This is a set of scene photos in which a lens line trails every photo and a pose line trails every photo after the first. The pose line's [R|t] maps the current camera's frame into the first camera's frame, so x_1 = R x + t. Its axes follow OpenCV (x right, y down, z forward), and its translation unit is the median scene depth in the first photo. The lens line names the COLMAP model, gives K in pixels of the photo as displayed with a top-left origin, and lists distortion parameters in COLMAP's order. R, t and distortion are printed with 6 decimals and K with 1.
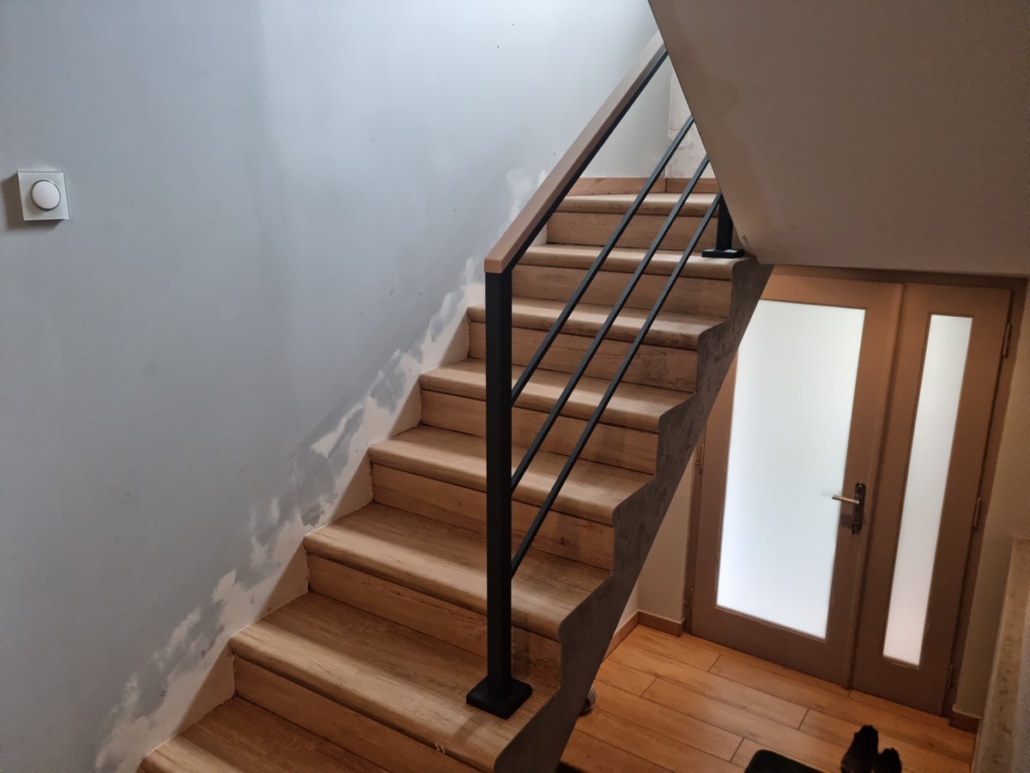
lens RADIAL K [[816.1, 0, 503.8], [0, 816.1, 385.8], [0, 0, 1]] dist [0.117434, -0.143680]
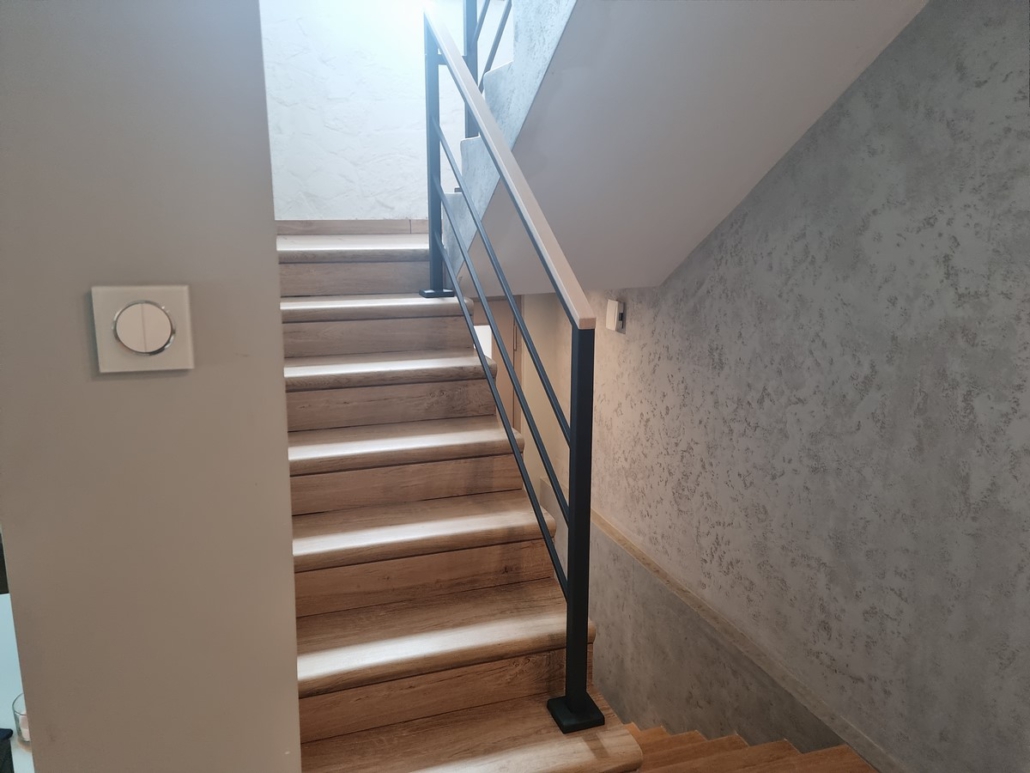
lens RADIAL K [[816.1, 0, 503.8], [0, 816.1, 385.8], [0, 0, 1]] dist [0.117434, -0.143680]
pose [[0.619291, -0.181499, 0.763896, -0.686773], [0.203276, 0.976807, 0.067290, -0.114953], [-0.758392, 0.113610, 0.641822, 0.275670]]
